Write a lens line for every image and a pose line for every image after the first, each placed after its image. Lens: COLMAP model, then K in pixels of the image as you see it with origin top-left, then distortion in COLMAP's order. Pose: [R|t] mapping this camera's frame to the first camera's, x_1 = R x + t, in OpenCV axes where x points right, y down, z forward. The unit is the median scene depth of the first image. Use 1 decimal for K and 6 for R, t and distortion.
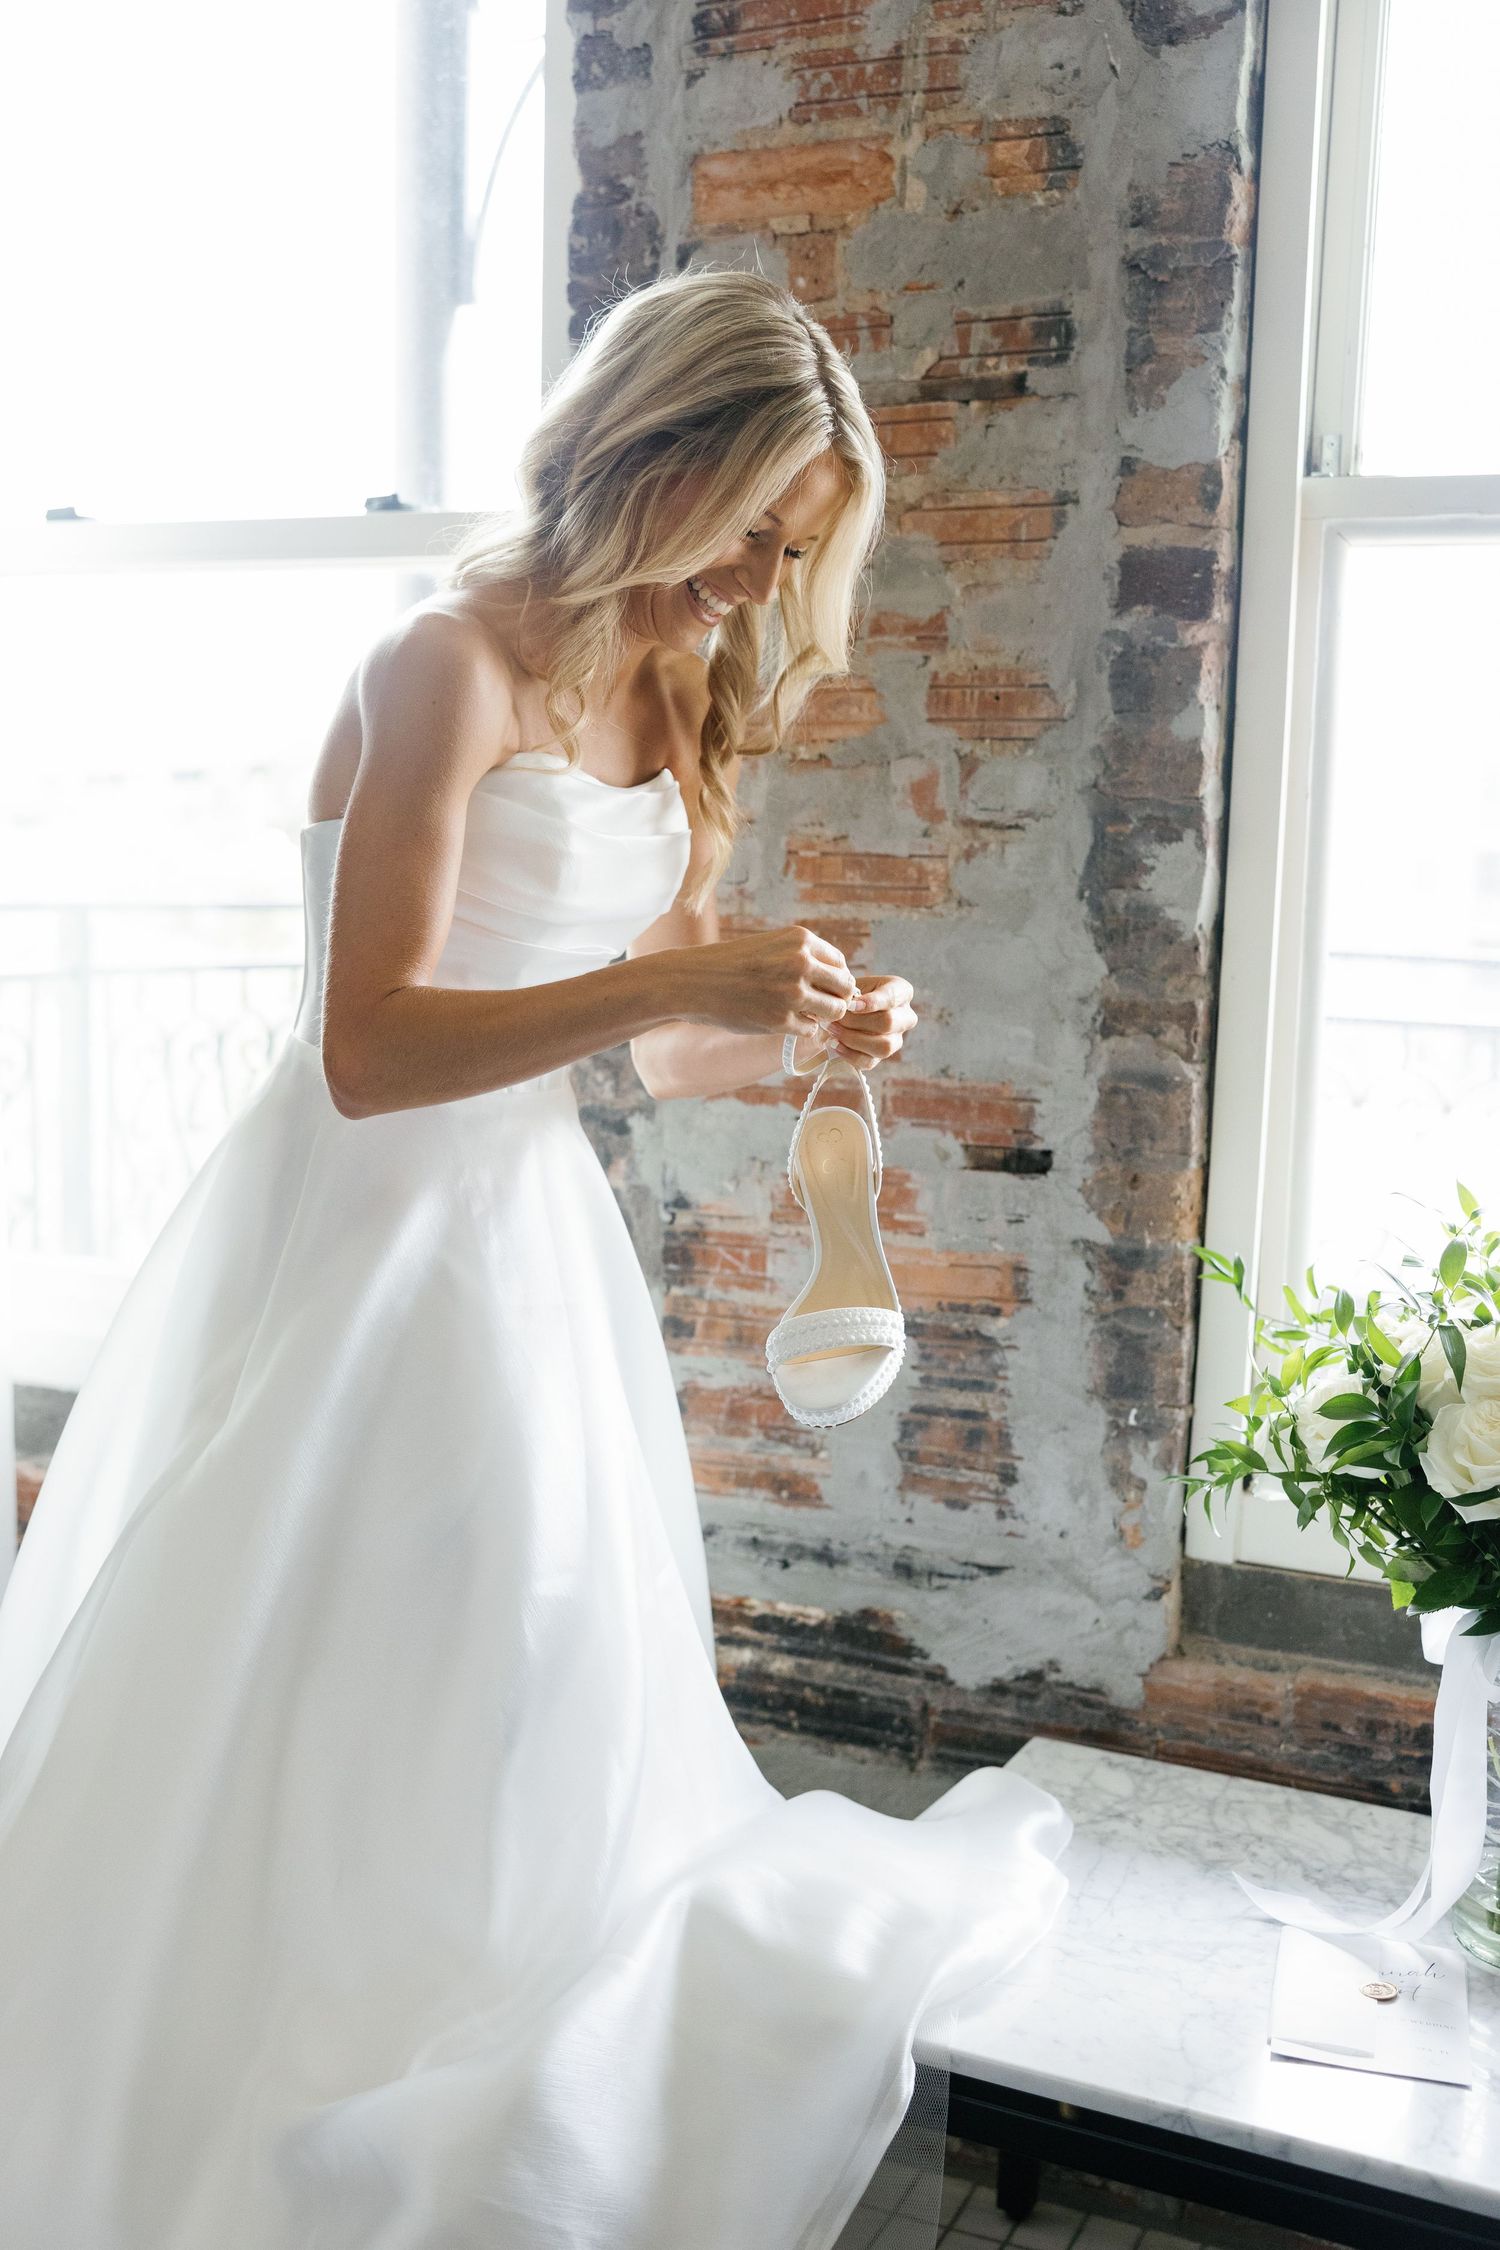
lens RADIAL K [[2573.9, 0, 751.8], [0, 2573.9, 1119.0], [0, 0, 1]] dist [0.035713, 0.000000]
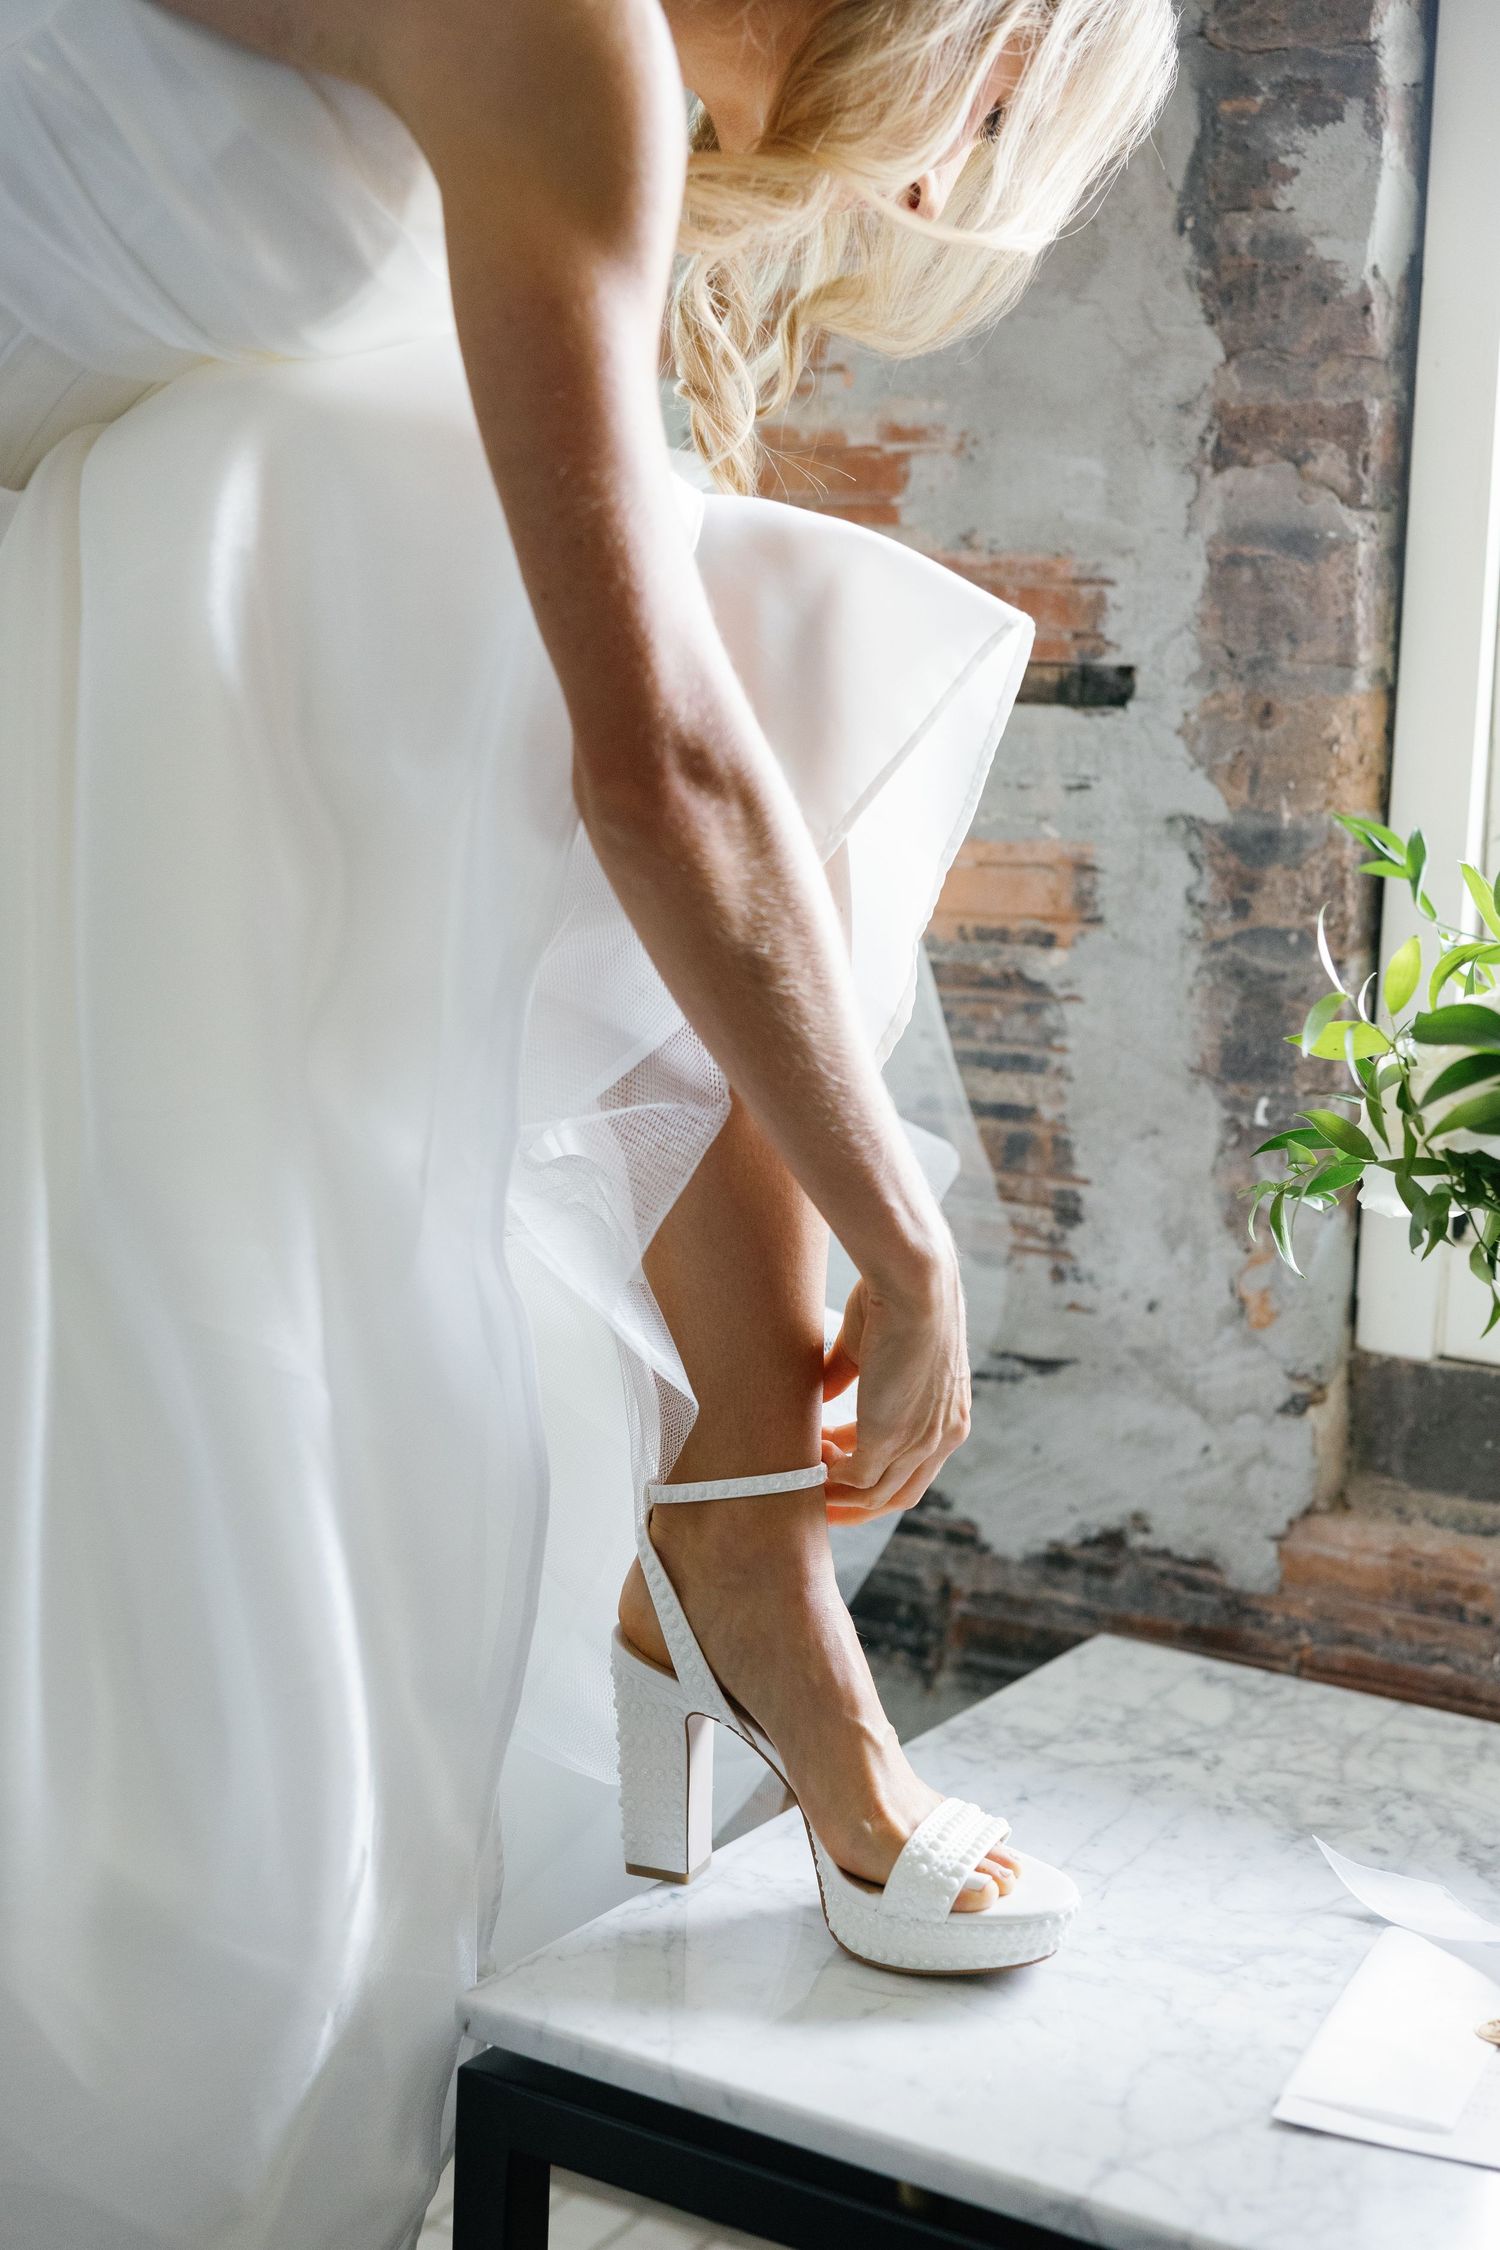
lens RADIAL K [[3713.5, 0, 747.6], [0, 3713.5, 1129.6], [0, 0, 1]] dist [0.040280, 0.000000]
pose [[0.991047, 0.015169, -0.132647, 0.144107], [-0.006259, 0.997711, 0.067332, 0.062243], [0.133365, -0.065899, 0.988874, 0.126981]]
